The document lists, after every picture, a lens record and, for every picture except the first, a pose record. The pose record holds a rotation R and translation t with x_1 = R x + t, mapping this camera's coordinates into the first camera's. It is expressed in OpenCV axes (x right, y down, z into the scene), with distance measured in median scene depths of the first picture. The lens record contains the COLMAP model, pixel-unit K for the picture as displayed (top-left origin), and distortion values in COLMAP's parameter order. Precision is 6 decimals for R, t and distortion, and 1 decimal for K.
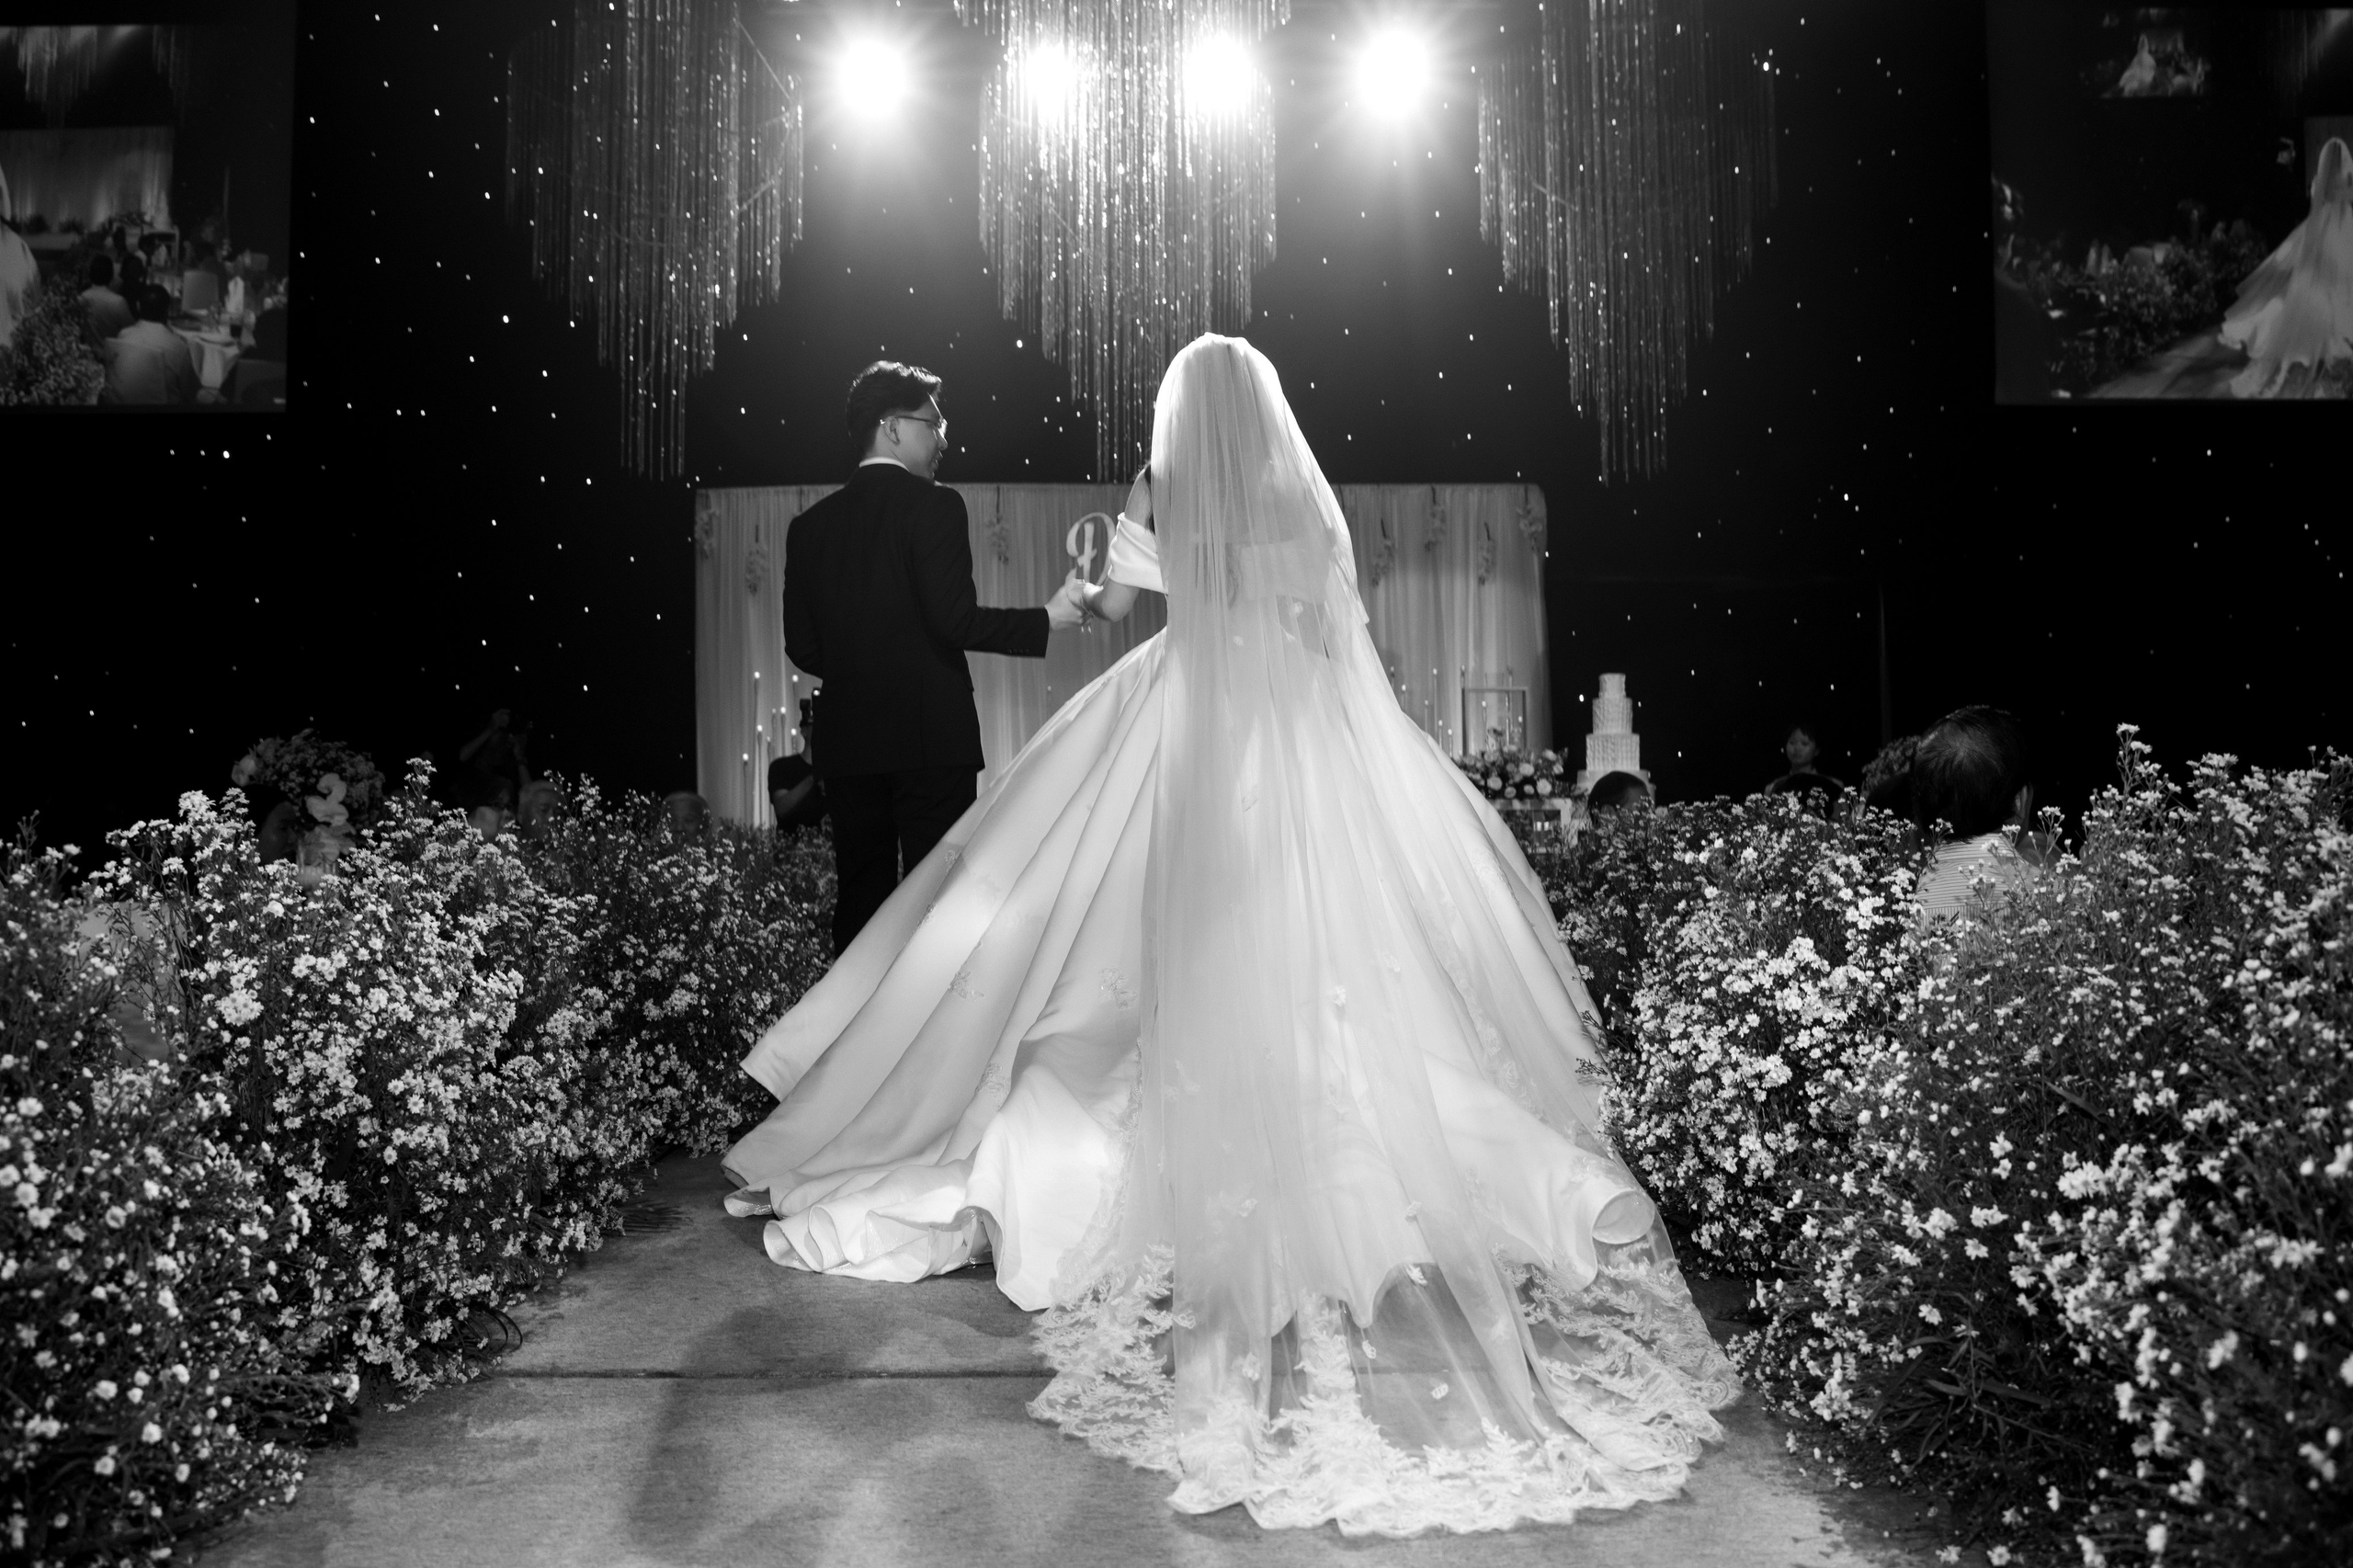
lens RADIAL K [[1846.3, 0, 1161.8], [0, 1846.3, 748.2], [0, 0, 1]] dist [-0.055853, 0.001929]
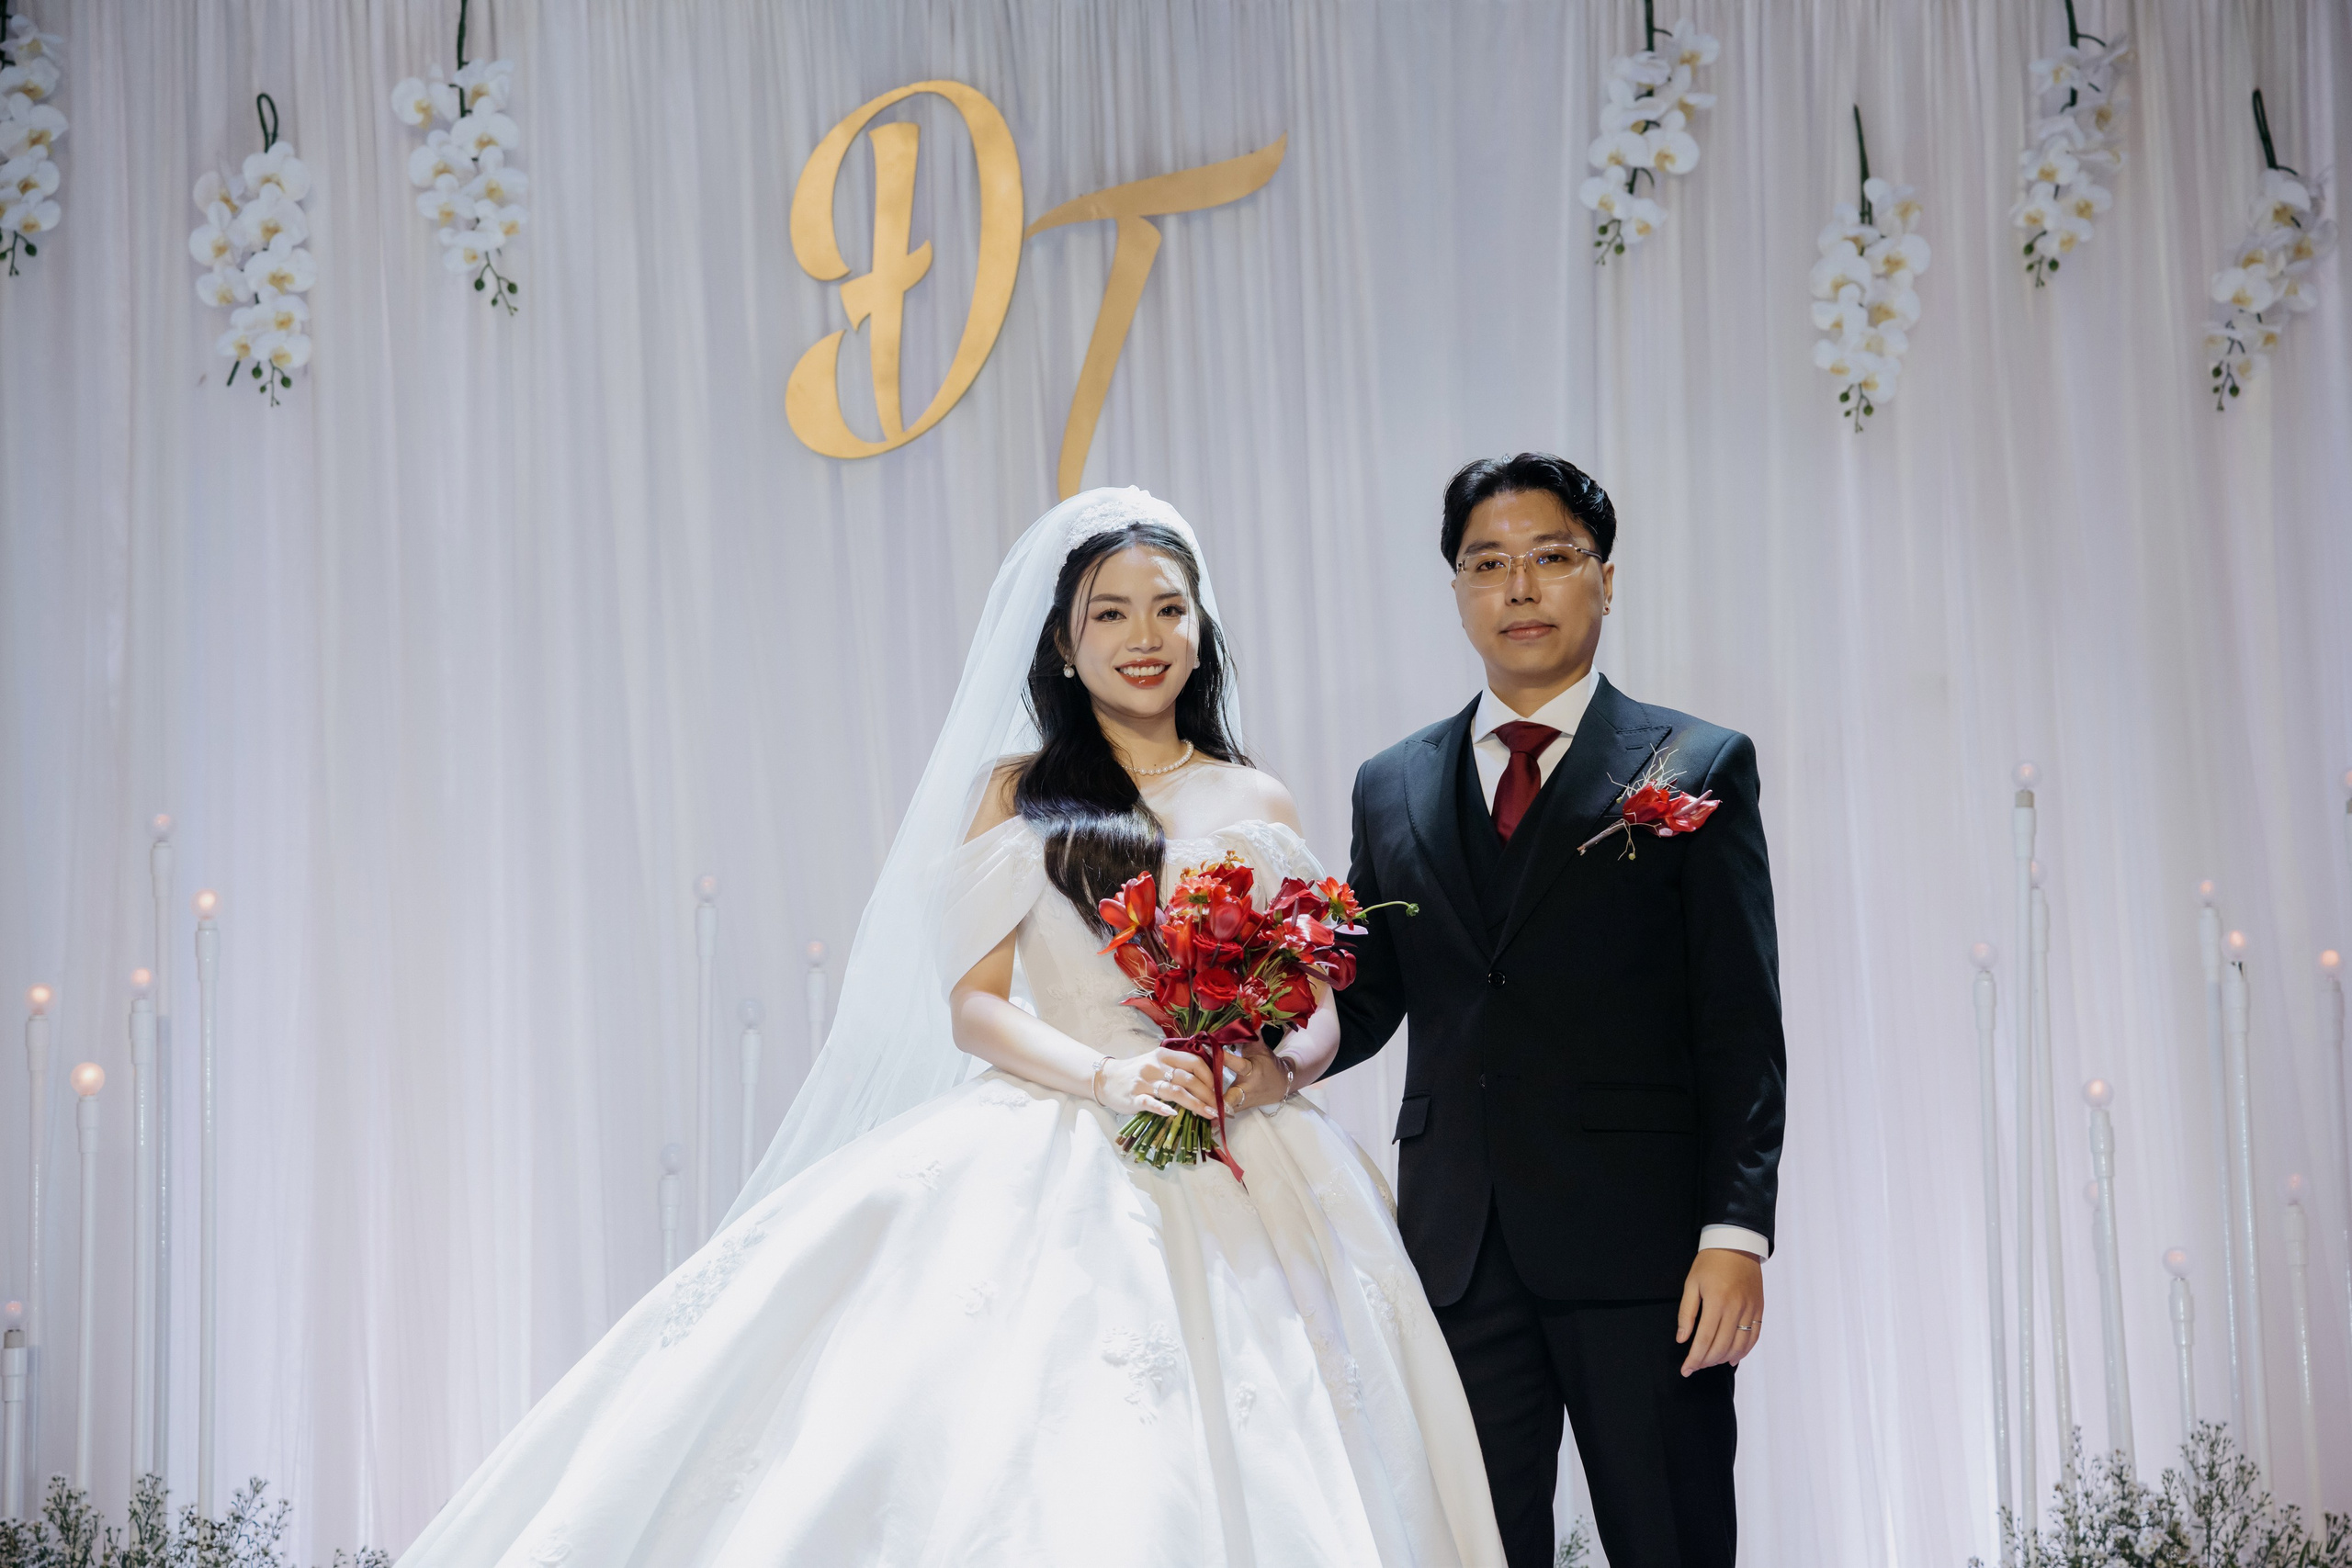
lens RADIAL K [[5001.6, 0, 1176.0], [0, 5001.6, 784.0], [0, 0, 1]] dist [0.585526, 0.033733]
pose [[0.999858, -0.007643, -0.015006, 0.003540], [0.006367, 0.996504, -0.083300, 0.007861], [0.015591, 0.083192, 0.996412, 0.590492]]
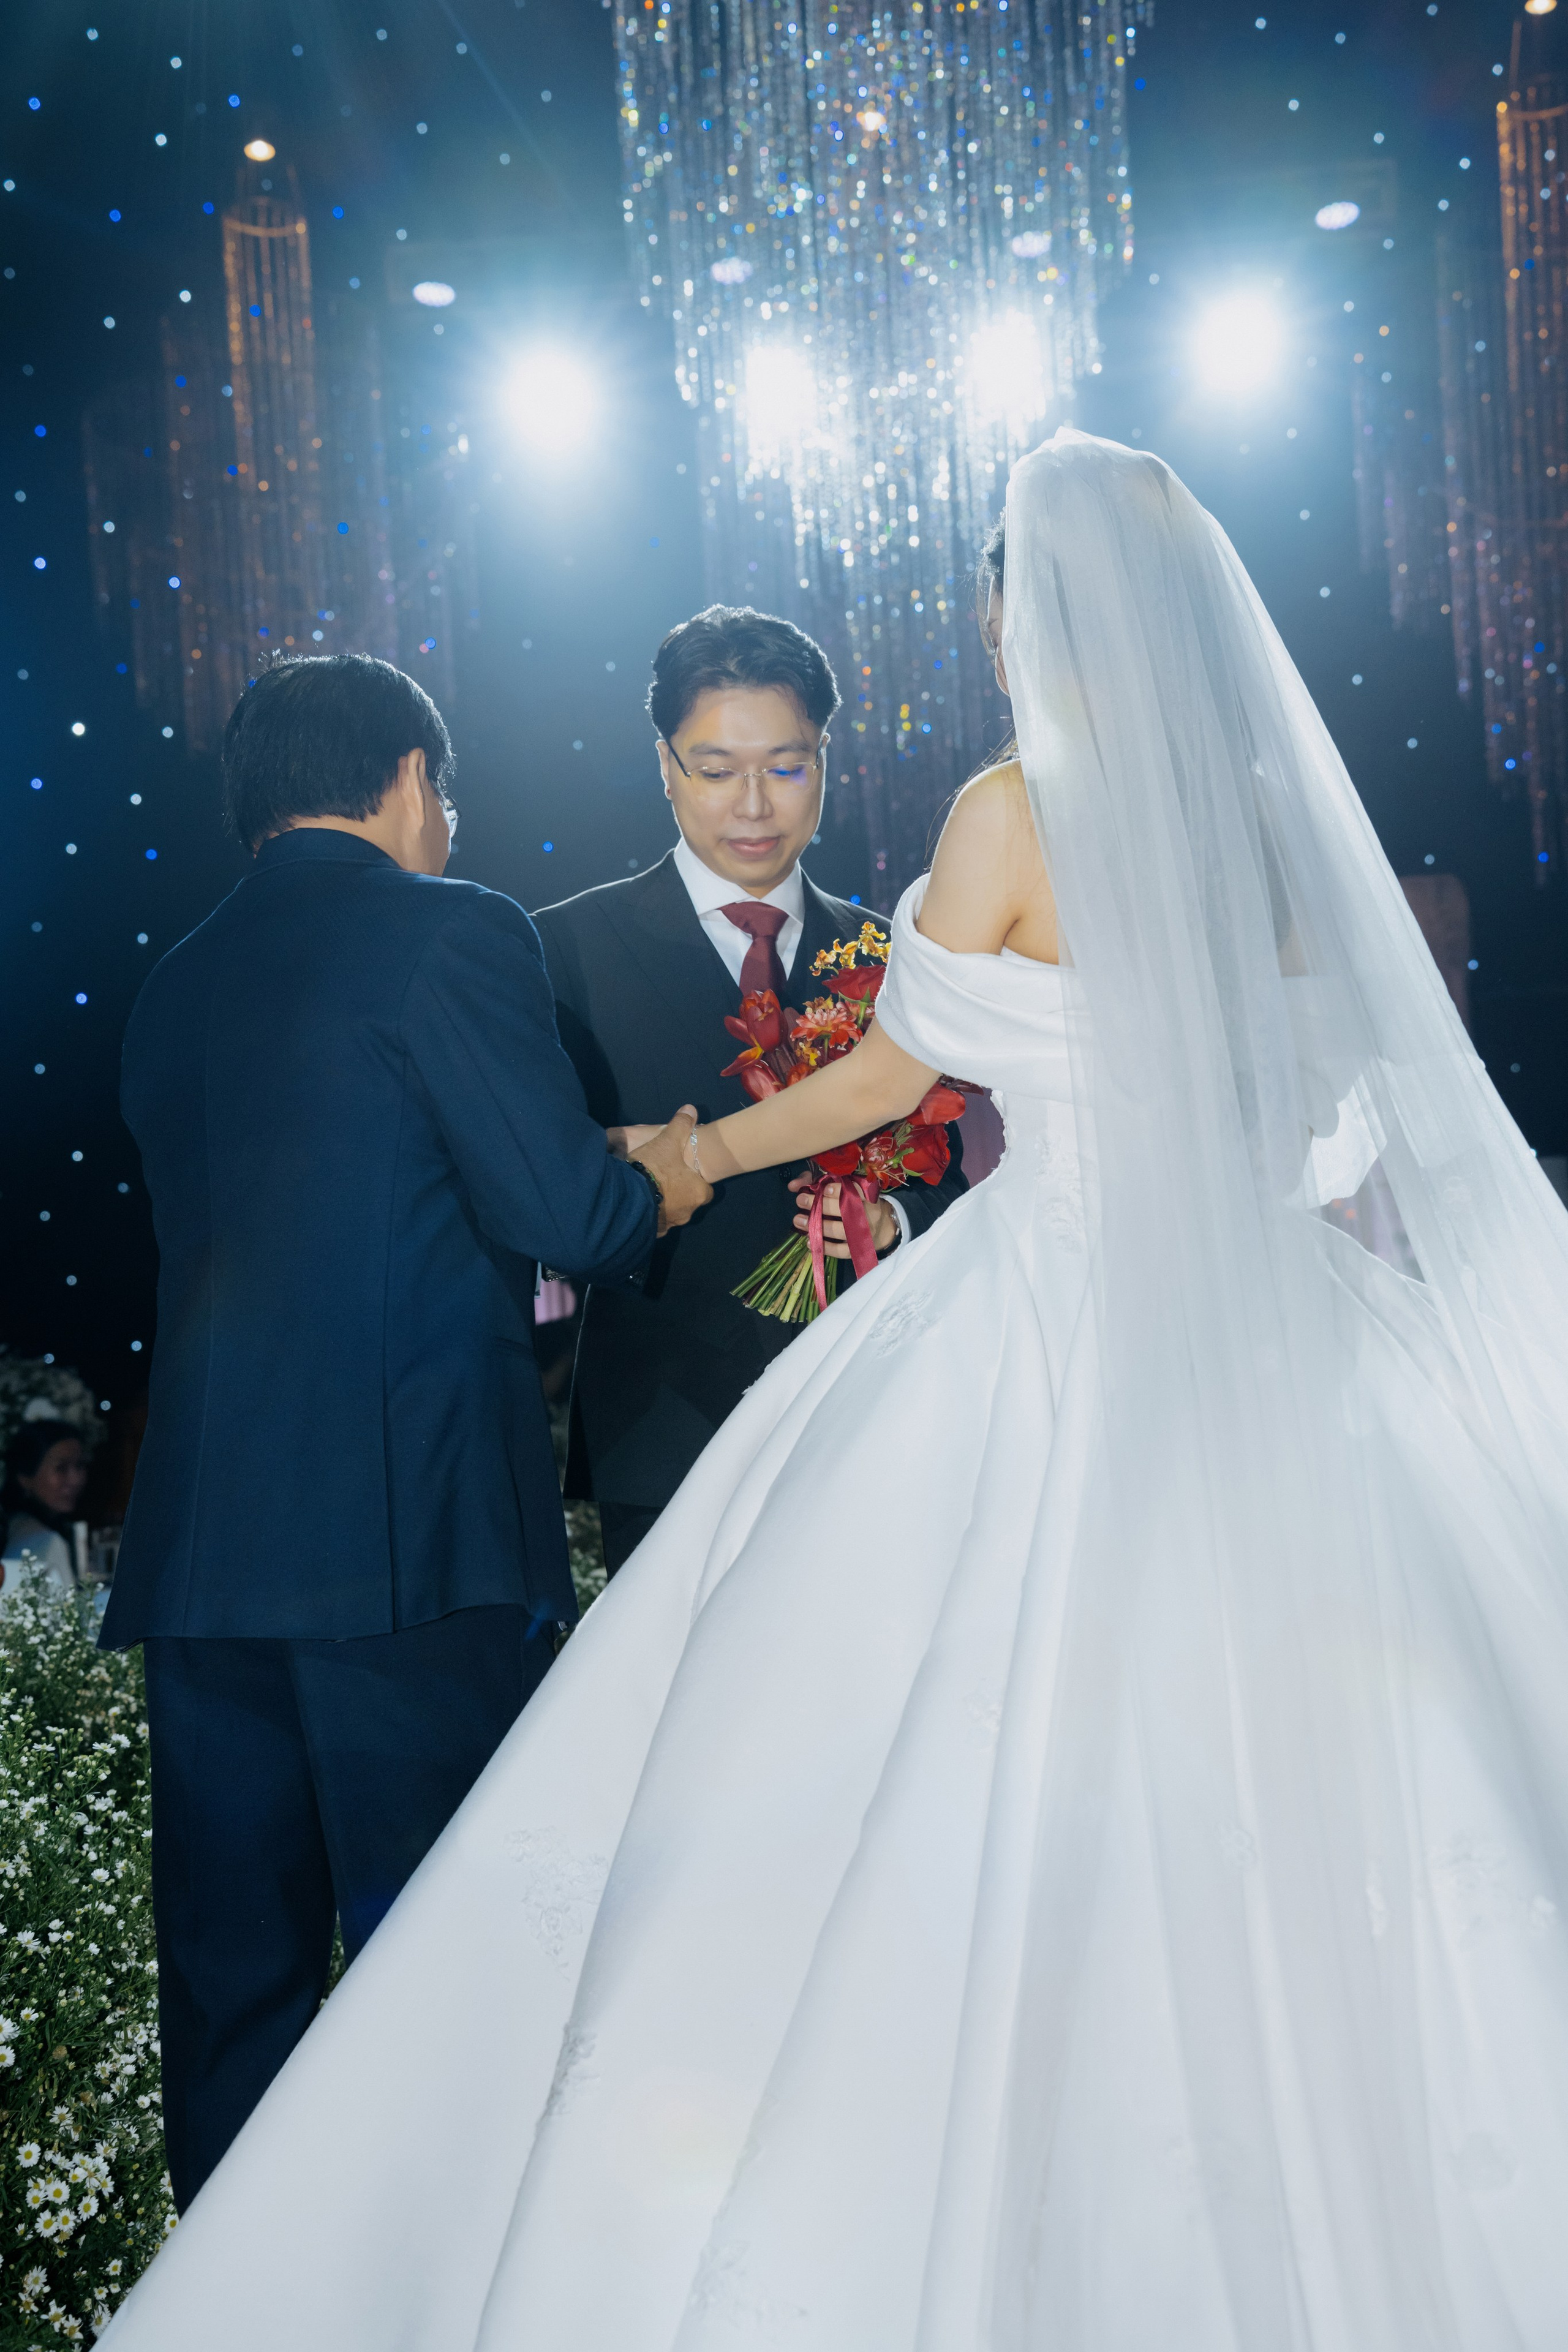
lens RADIAL K [[2695.7, 0, 784.0], [0, 2695.7, 1176.0], [0, 0, 1]] dist [0.113175, 0.220123]
pose [[0.996993, -0.050448, -0.058822, -0.012868], [0.050305, 0.998726, -0.003920, -0.044236], [0.058944, 0.000949, 0.998261, -0.175438]]
